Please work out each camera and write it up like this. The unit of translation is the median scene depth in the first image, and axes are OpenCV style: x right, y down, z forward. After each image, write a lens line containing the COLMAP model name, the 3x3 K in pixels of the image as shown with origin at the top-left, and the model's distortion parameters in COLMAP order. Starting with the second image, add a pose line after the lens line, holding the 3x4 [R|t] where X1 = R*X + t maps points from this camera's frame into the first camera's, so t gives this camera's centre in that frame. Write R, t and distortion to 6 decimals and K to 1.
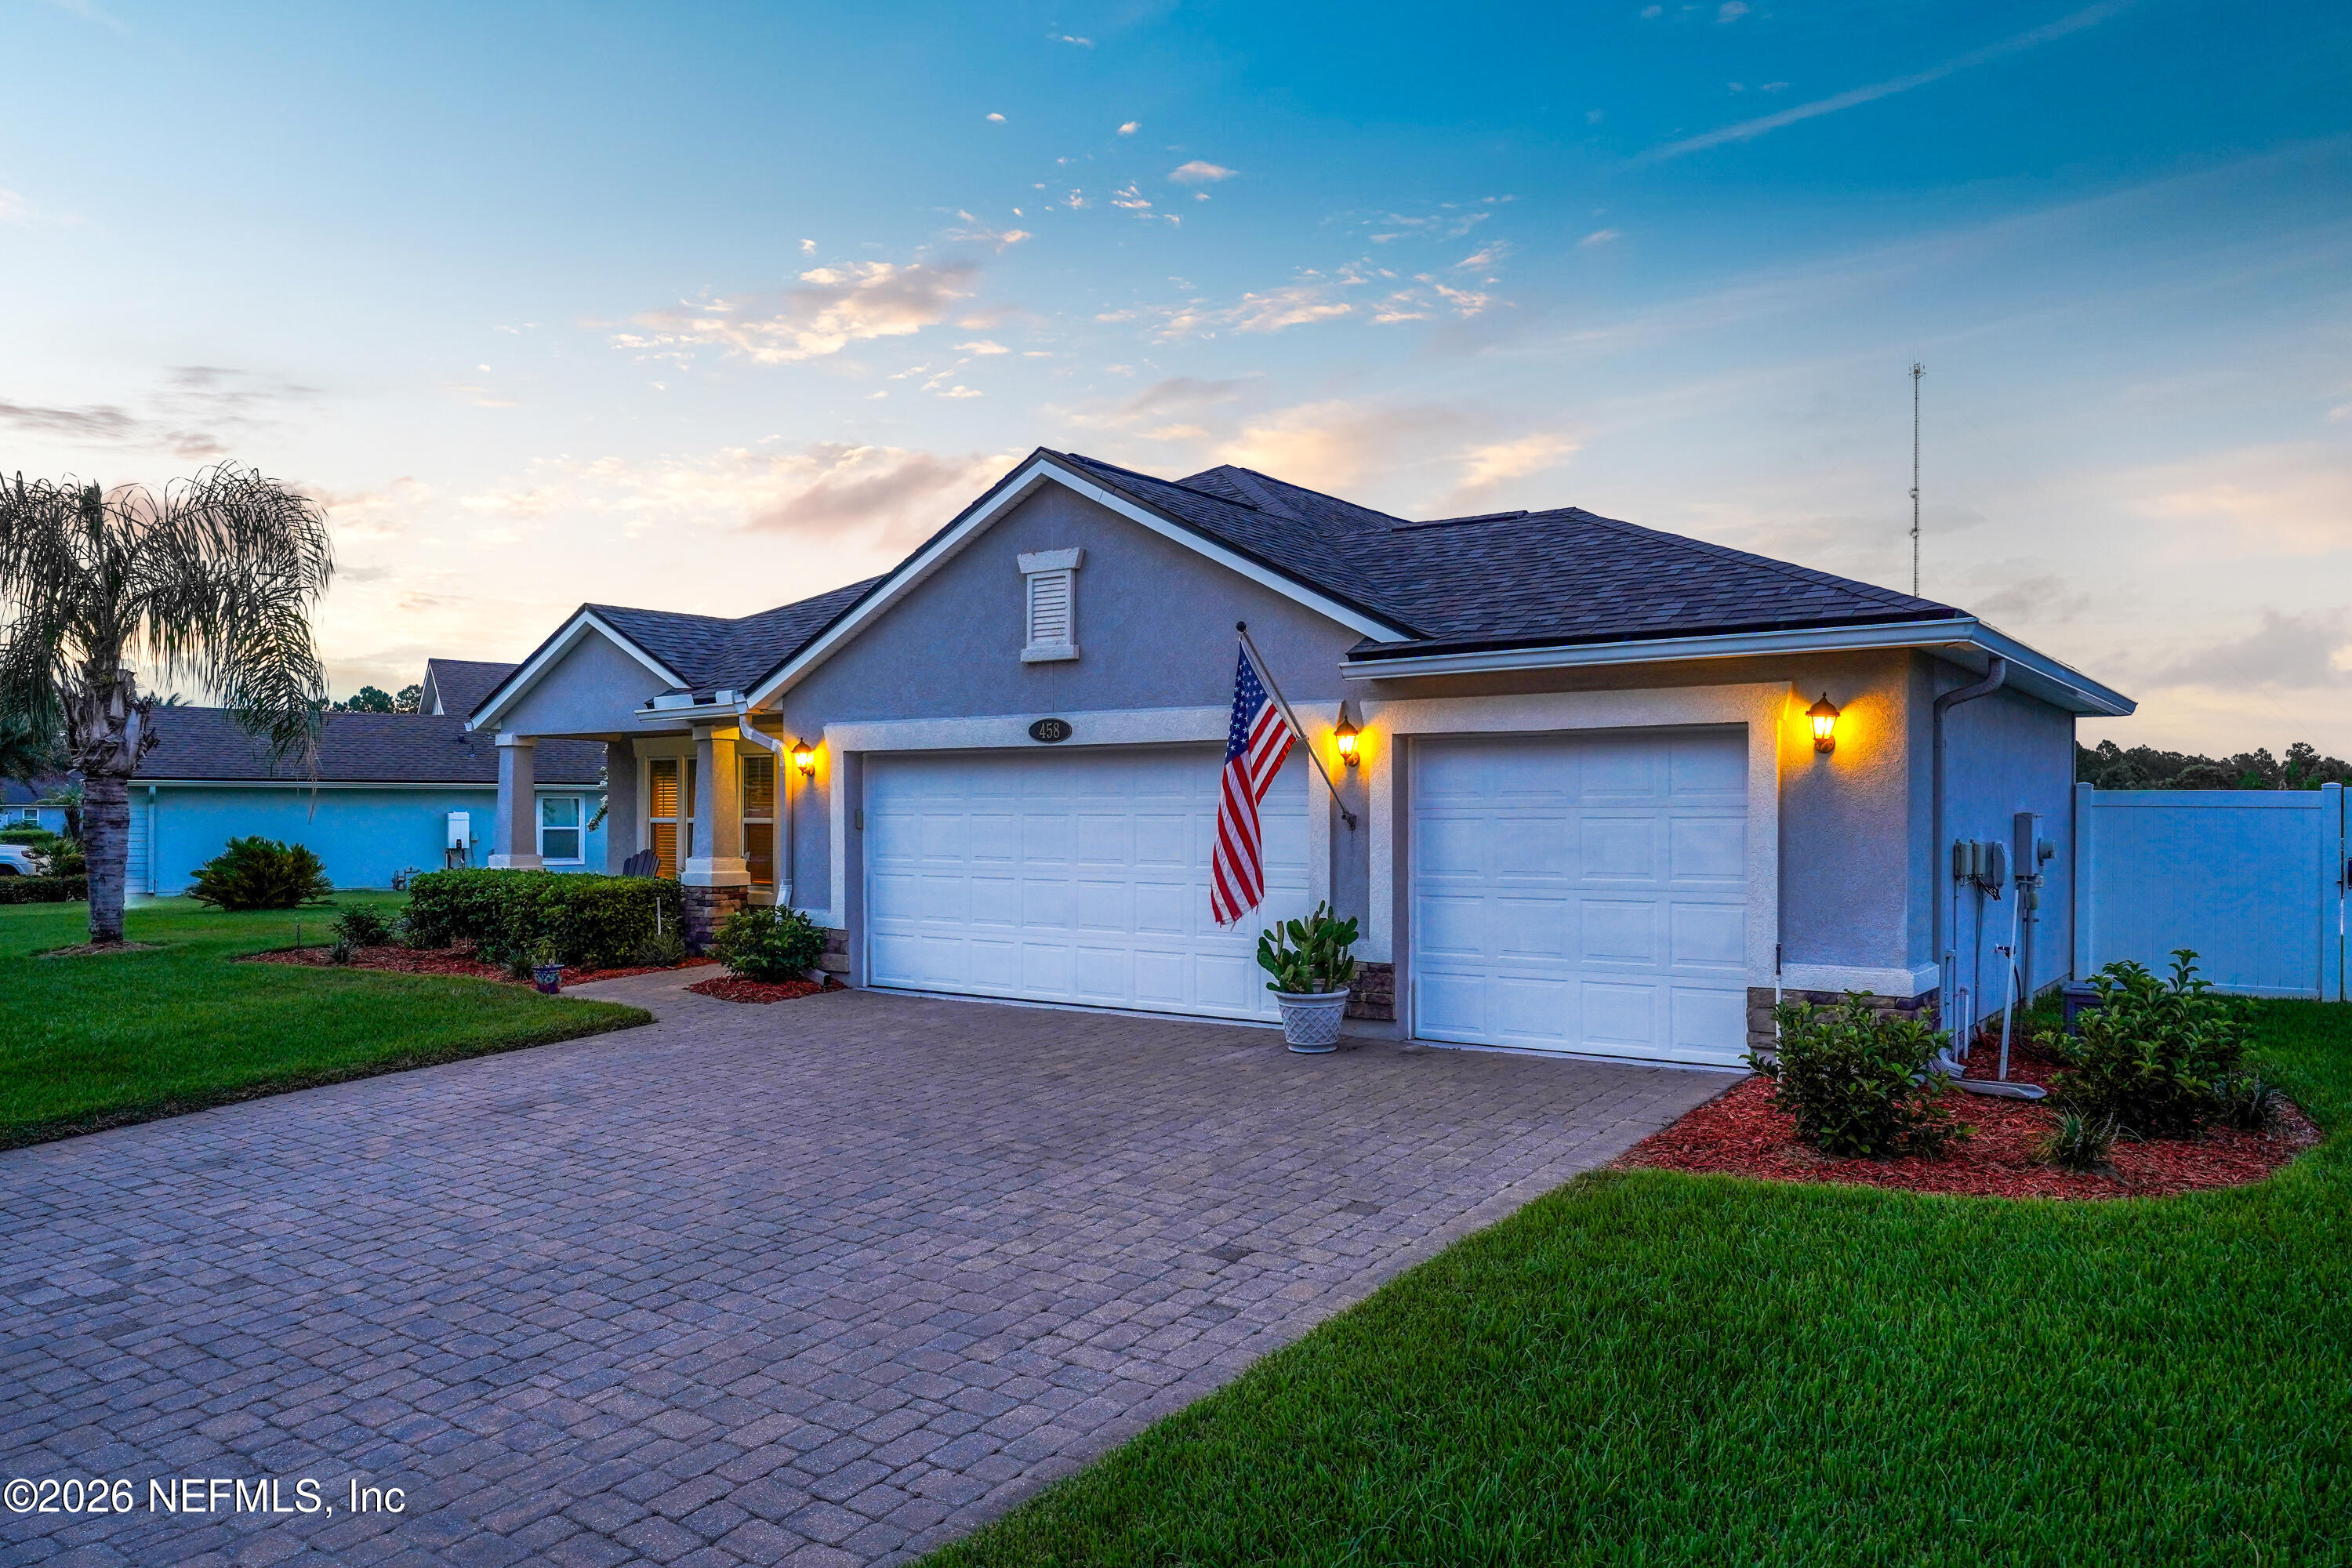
lens RADIAL K [[1635.7, 0, 1178.8], [0, 1635.7, 813.1], [0, 0, 1]] dist [-0.000826, 0.002382]
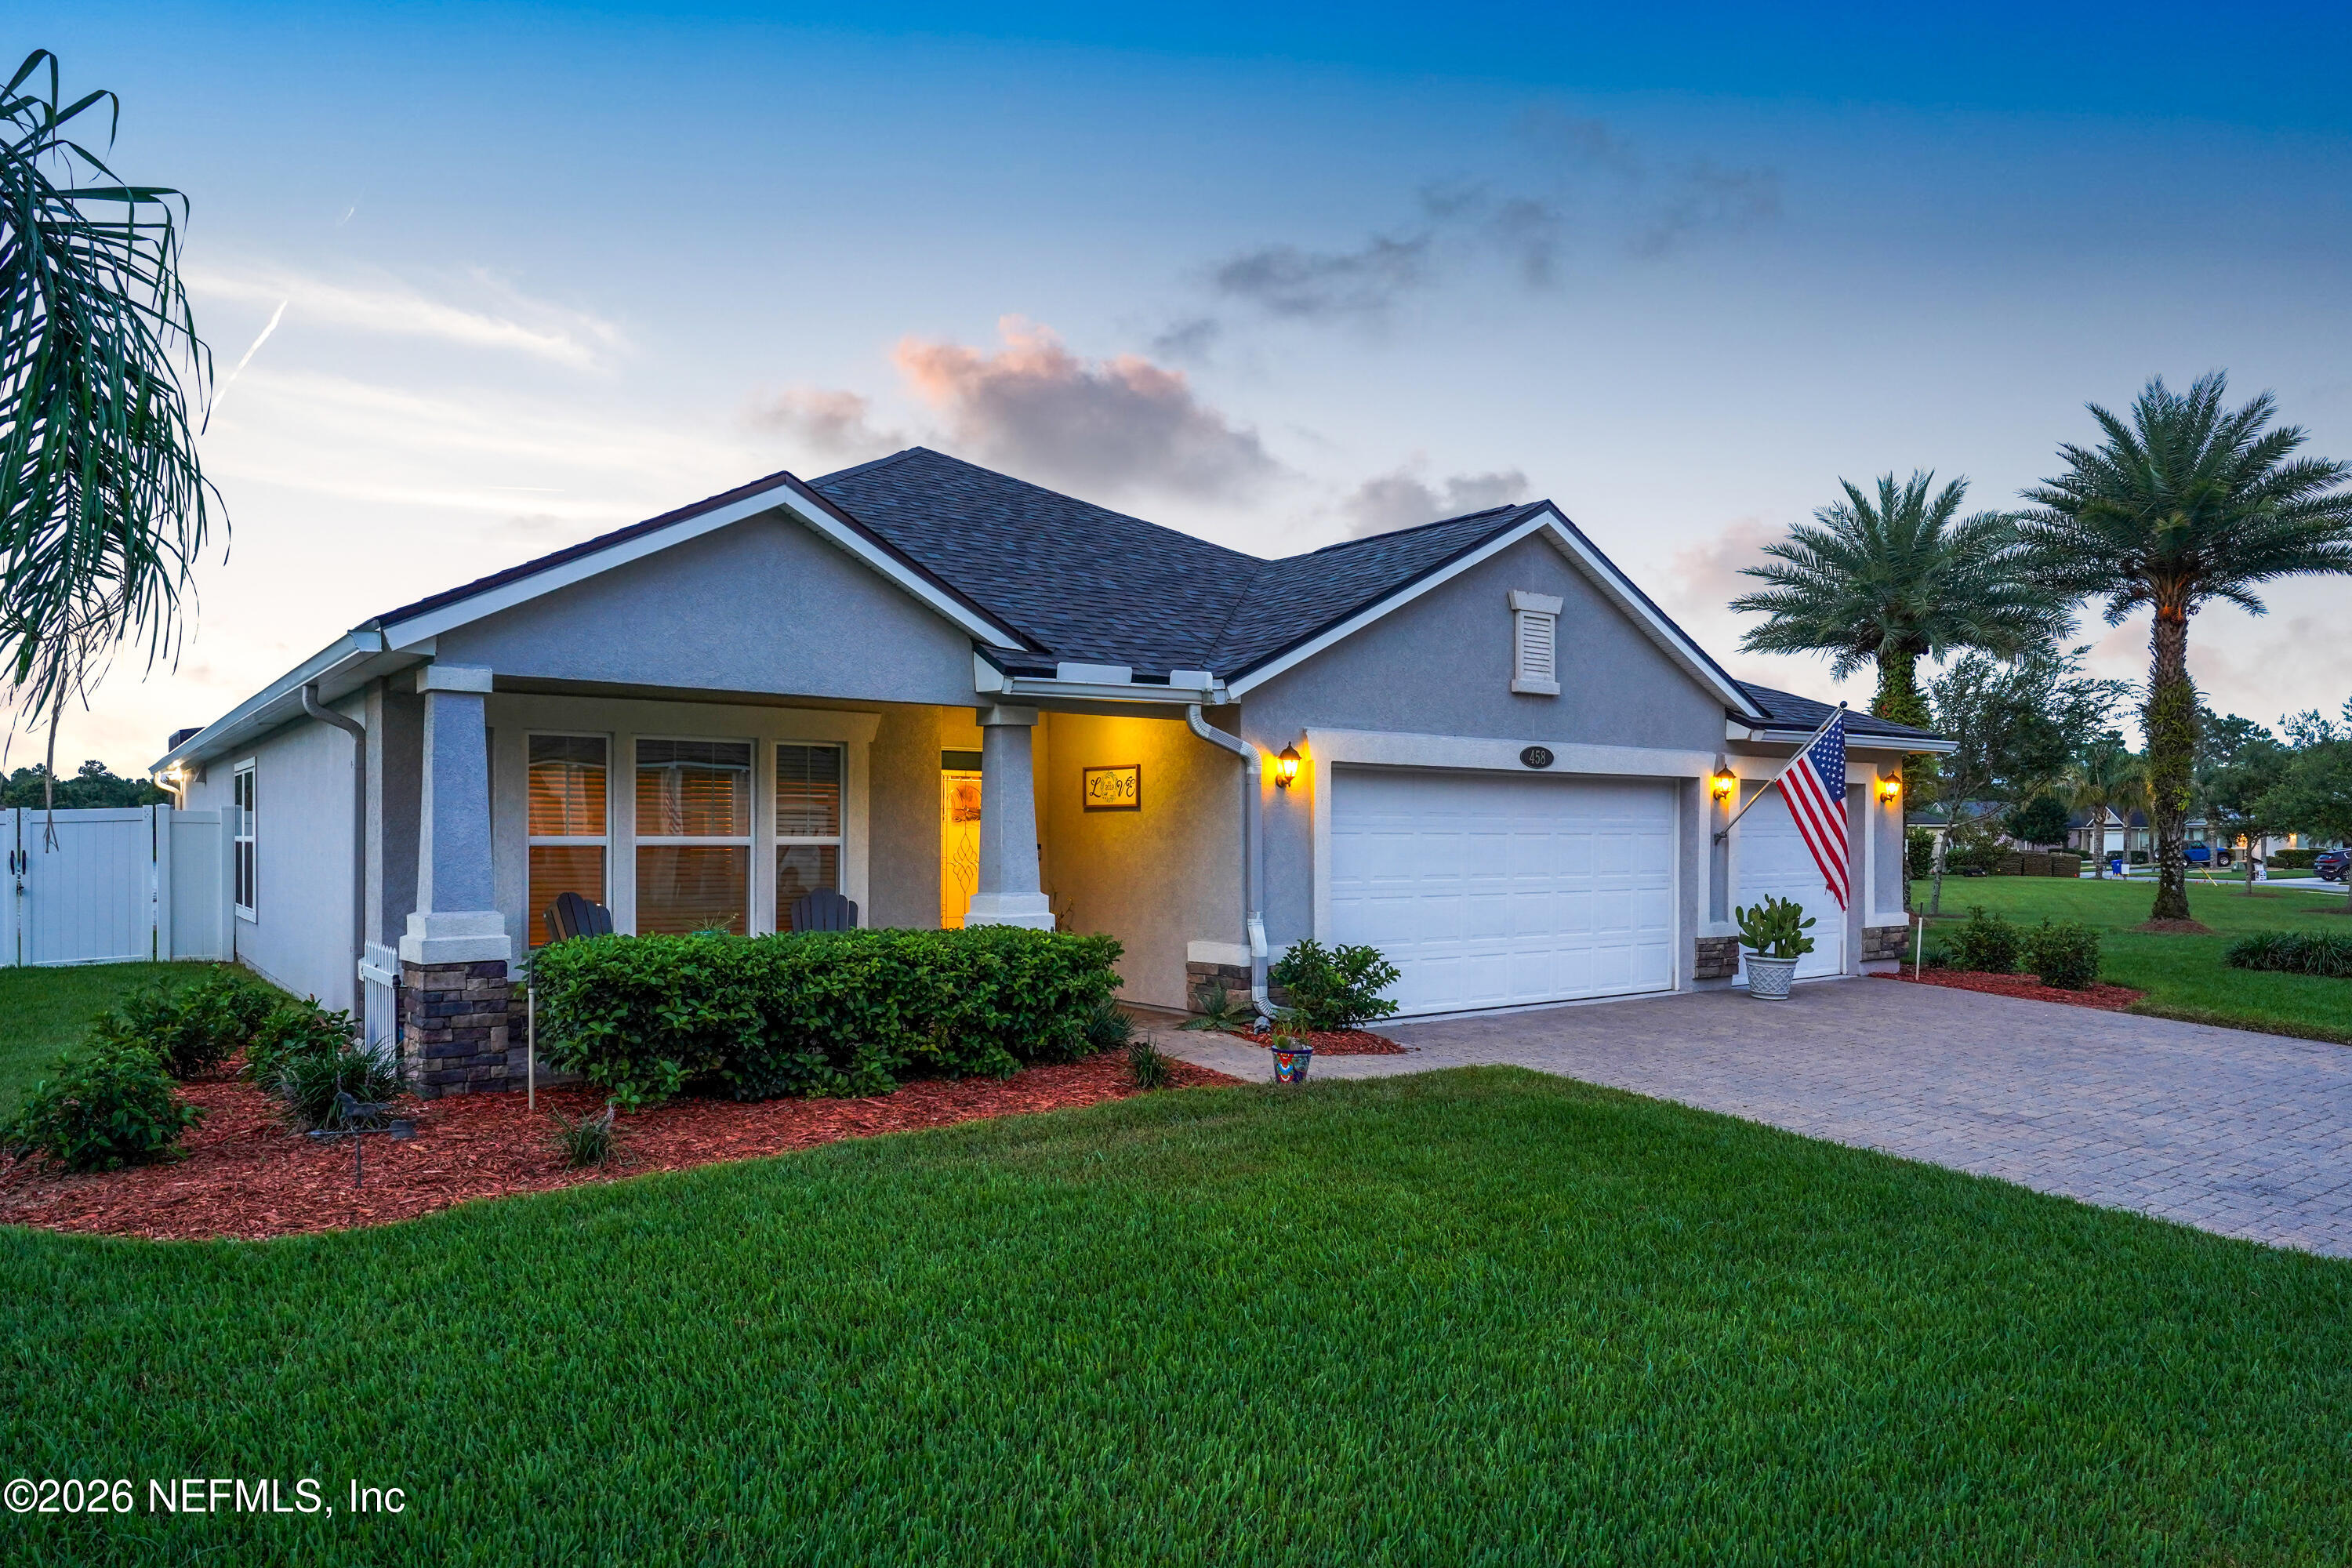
lens RADIAL K [[1506.2, 0, 1179.5], [0, 1506.2, 842.4], [0, 0, 1]] dist [0.000683, 0.000070]
pose [[0.284596, -0.005211, 0.958633, -1.118762], [-0.002978, 0.999976, 0.006319, 0.001275], [-0.958643, -0.004653, 0.284574, 0.941121]]
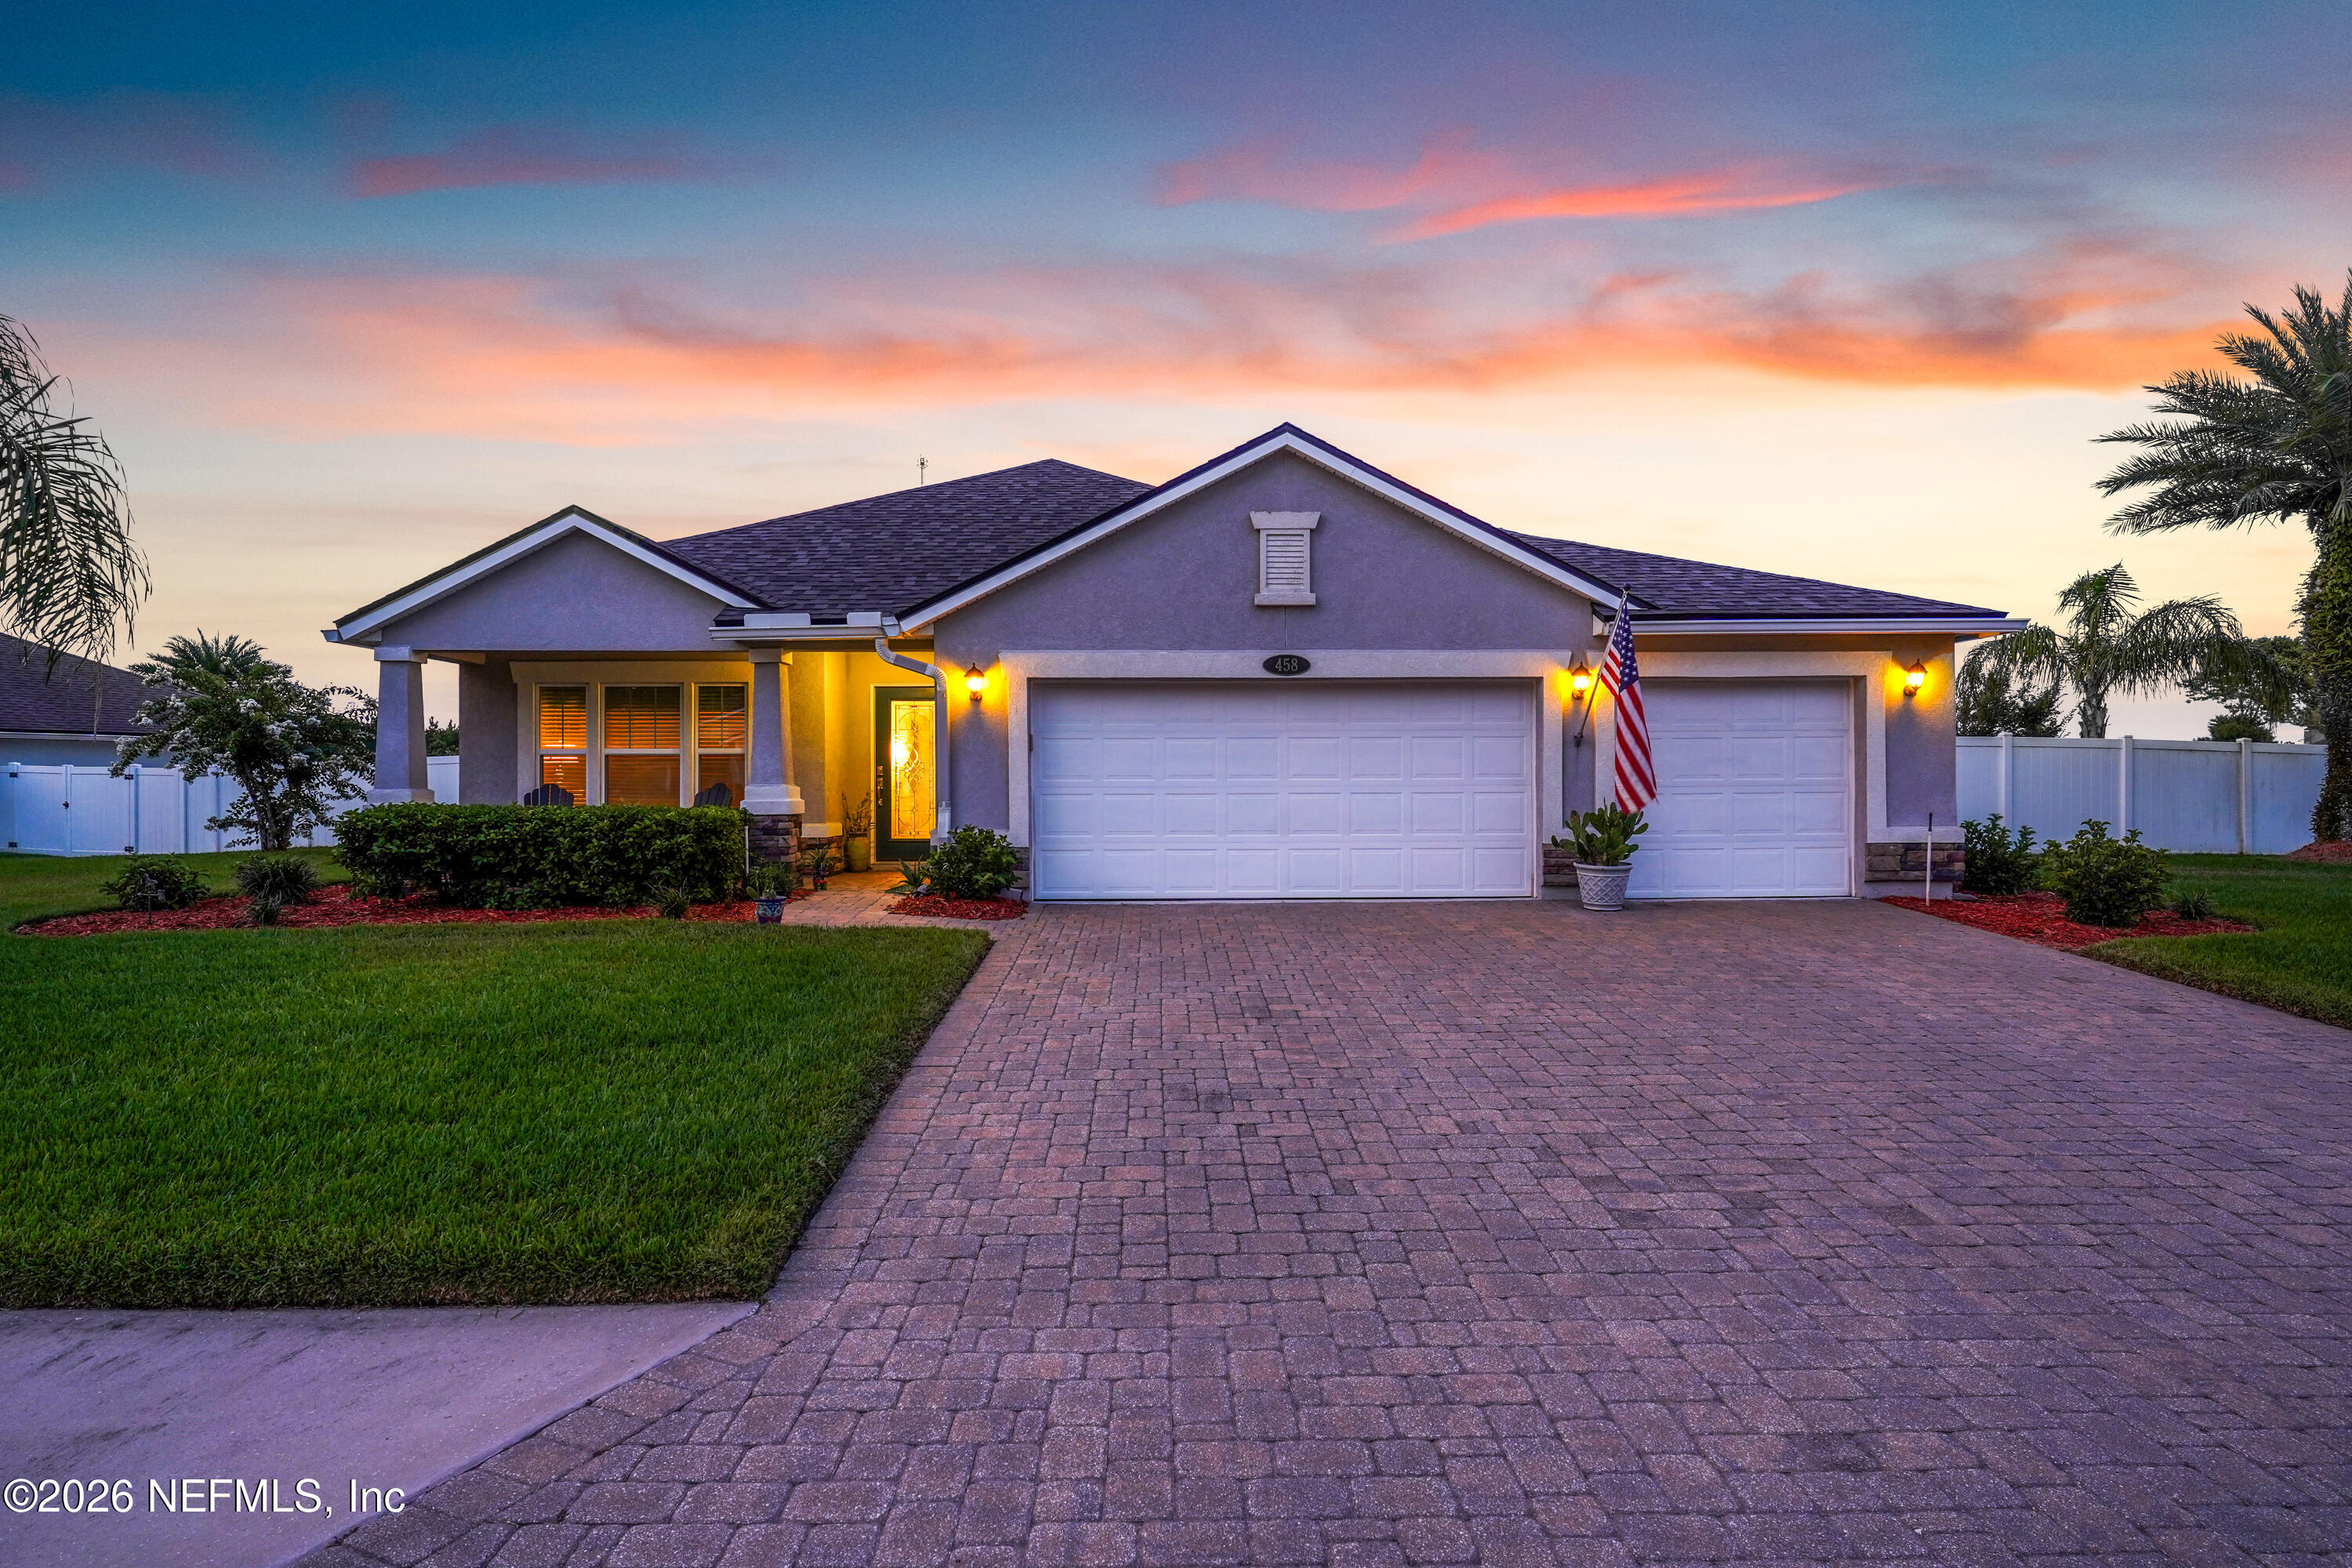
lens RADIAL K [[1251.2, 0, 1176.0], [0, 1251.2, 784.0], [0, 0, 1]] dist [-0.005084, -0.000271]
pose [[0.793064, -0.005040, 0.609117, -0.688554], [0.004367, 0.999987, 0.002589, 0.032305], [-0.609123, 0.000607, 0.793076, 0.336100]]
